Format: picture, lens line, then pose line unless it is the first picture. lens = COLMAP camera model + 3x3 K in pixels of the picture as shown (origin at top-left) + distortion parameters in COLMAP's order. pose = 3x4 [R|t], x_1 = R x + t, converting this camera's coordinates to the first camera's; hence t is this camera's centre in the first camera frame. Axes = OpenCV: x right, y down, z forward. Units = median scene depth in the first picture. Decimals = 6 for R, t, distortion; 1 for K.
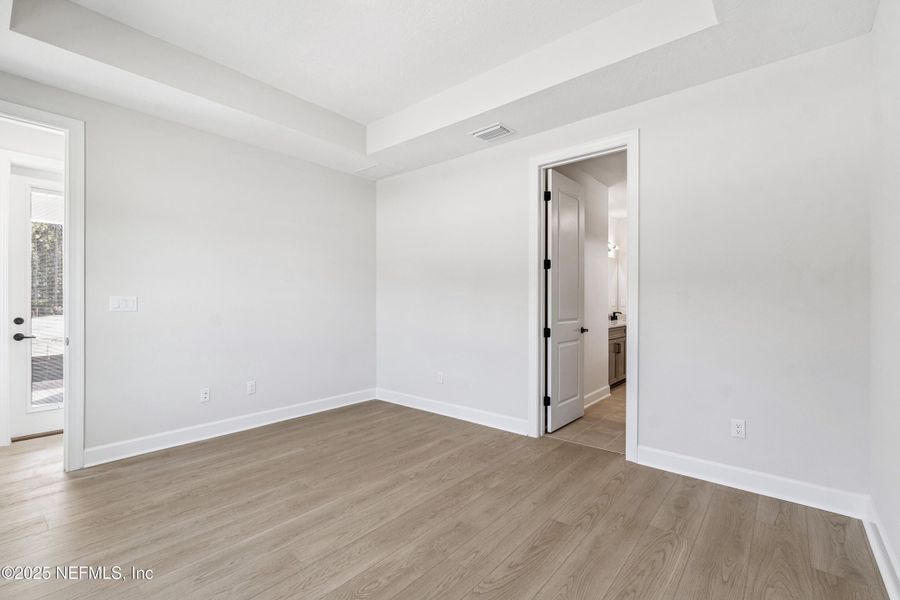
lens RADIAL K [[398.4, 0, 456.4], [0, 398.4, 302.9], [0, 0, 1]] dist [0.001246, -0.000395]
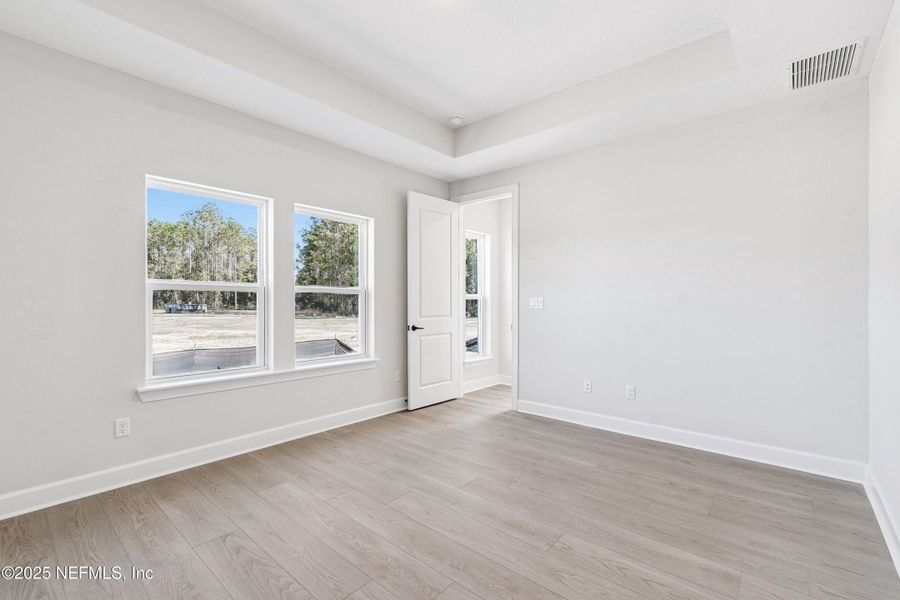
lens RADIAL K [[398.4, 0, 456.4], [0, 398.4, 302.9], [0, 0, 1]] dist [0.001246, -0.000395]
pose [[-0.020226, 0.002935, -0.999791, 0.546847], [-0.004506, 0.999985, 0.003027, -0.002155], [0.999785, 0.004567, -0.020212, 0.742504]]
